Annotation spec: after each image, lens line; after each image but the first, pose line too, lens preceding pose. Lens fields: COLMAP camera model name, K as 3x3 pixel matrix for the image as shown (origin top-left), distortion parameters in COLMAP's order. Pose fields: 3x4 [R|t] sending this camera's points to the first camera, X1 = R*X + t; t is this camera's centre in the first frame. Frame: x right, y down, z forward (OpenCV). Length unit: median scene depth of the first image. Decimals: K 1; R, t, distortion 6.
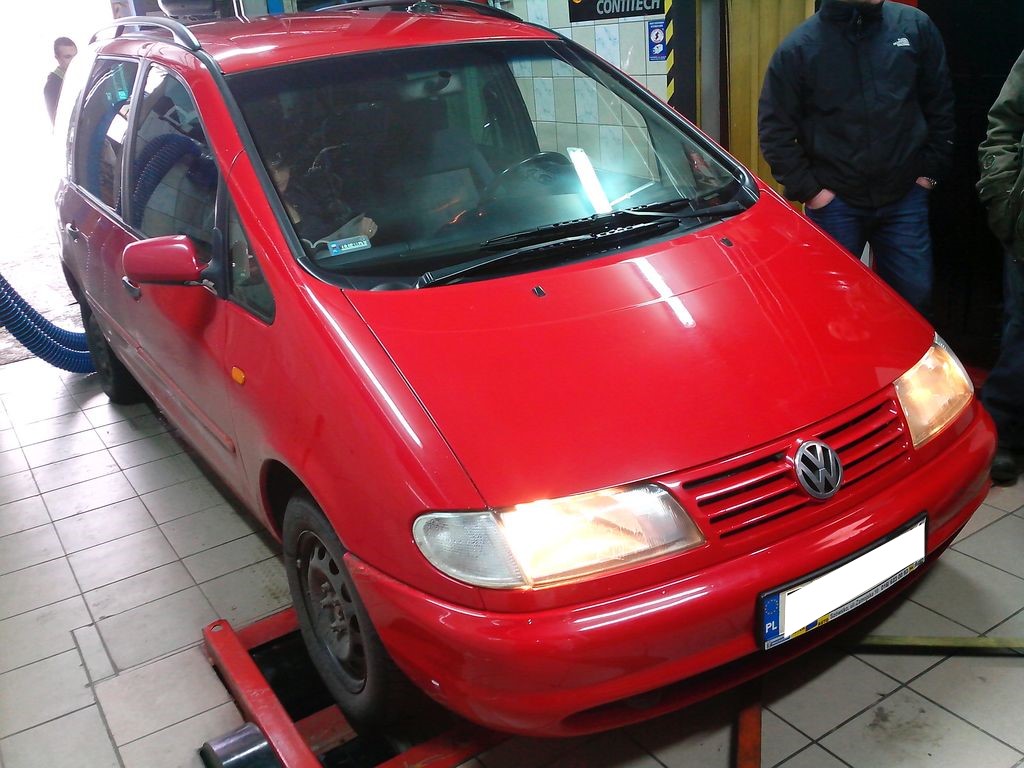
lens RADIAL K [[956.6, 0, 511.4], [0, 956.6, 370.6], [0, 0, 1]] dist [0.136563, -0.255294]
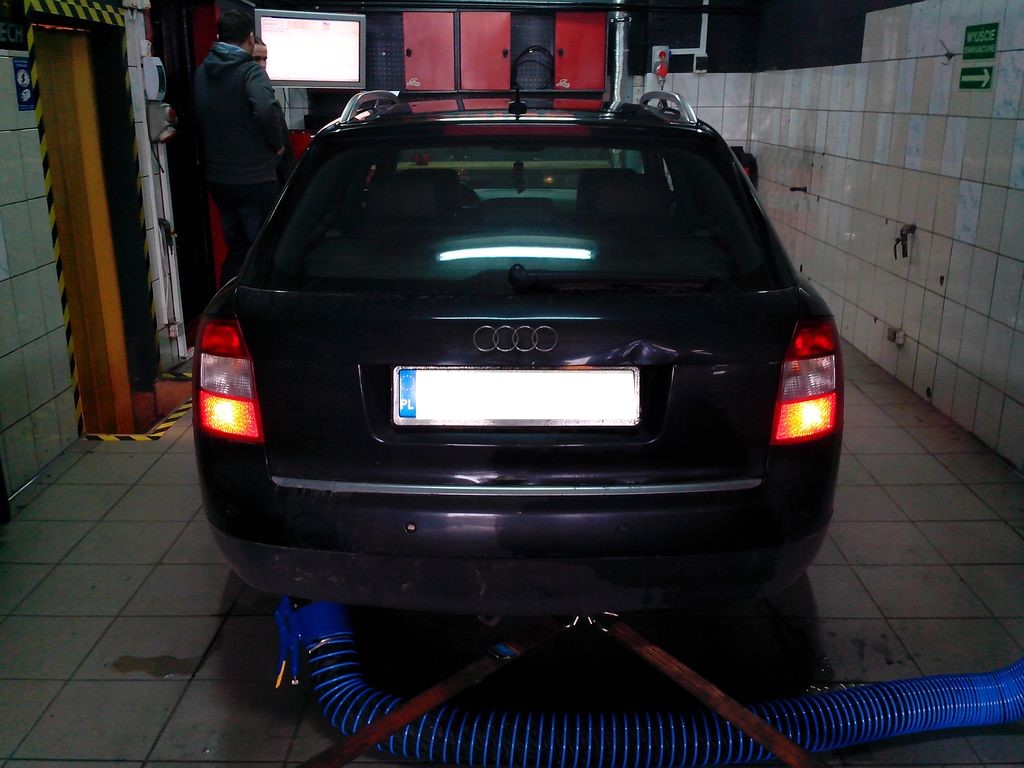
lens RADIAL K [[958.5, 0, 511.8], [0, 958.5, 371.8], [0, 0, 1]] dist [0.139431, -0.267392]
pose [[-0.833069, -0.063311, 0.549533, -0.977559], [0.257408, 0.834951, 0.486414, -0.703036], [-0.489629, 0.546671, -0.679275, 2.401754]]
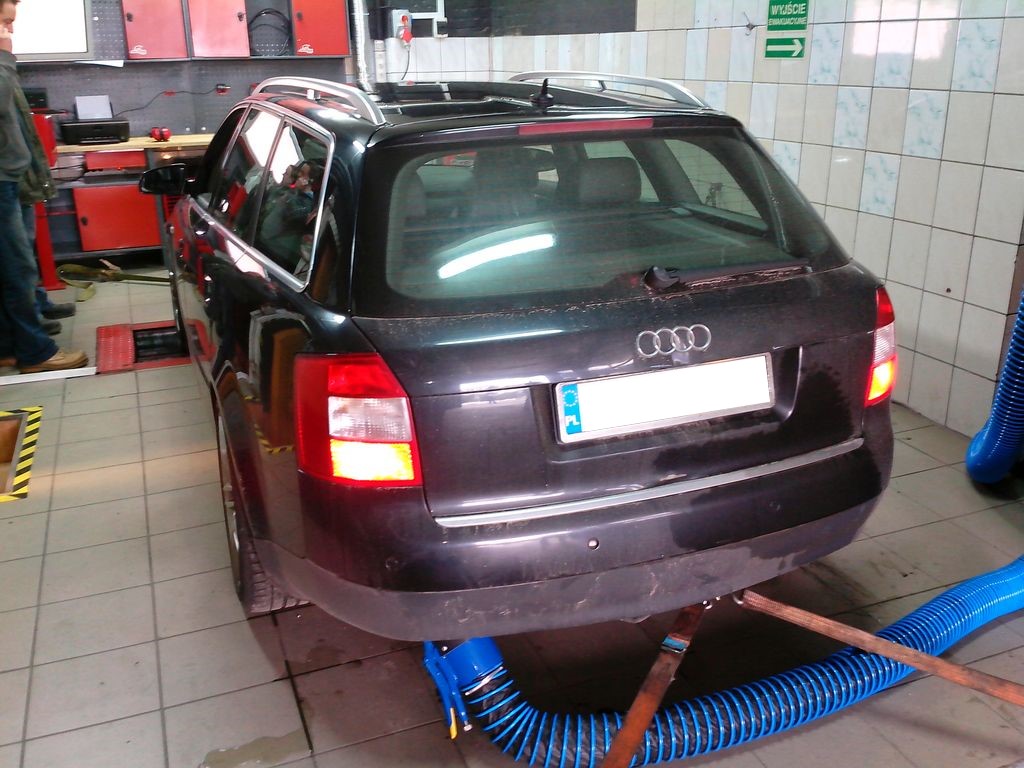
lens RADIAL K [[956.6, 0, 511.4], [0, 956.6, 370.6], [0, 0, 1]] dist [0.136563, -0.255294]
pose [[-0.975535, 0.039107, 0.216337, -0.627426], [0.164426, 0.782986, 0.599914, -0.806768], [-0.145928, 0.620809, -0.770261, 2.485670]]
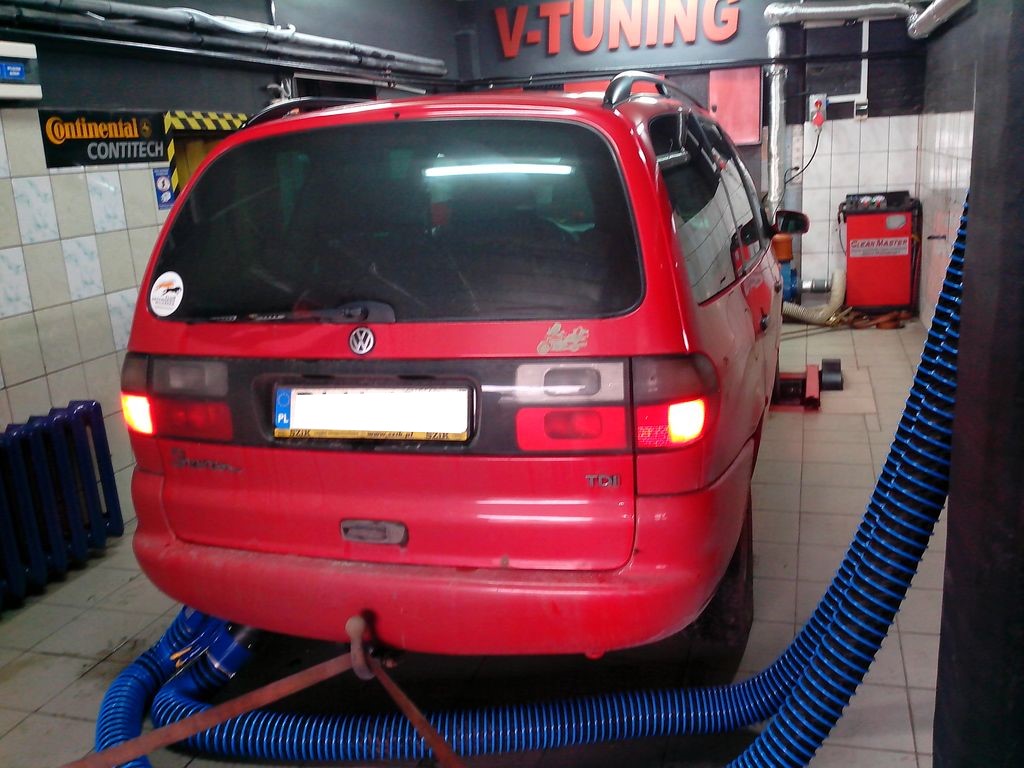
lens RADIAL K [[958.5, 0, 511.8], [0, 958.5, 371.8], [0, 0, 1]] dist [0.139431, -0.267392]
pose [[-0.639499, -0.048264, 0.767276, -1.330999], [0.369553, 0.855860, 0.361847, -0.672678], [-0.674145, 0.514950, -0.529486, 2.266793]]
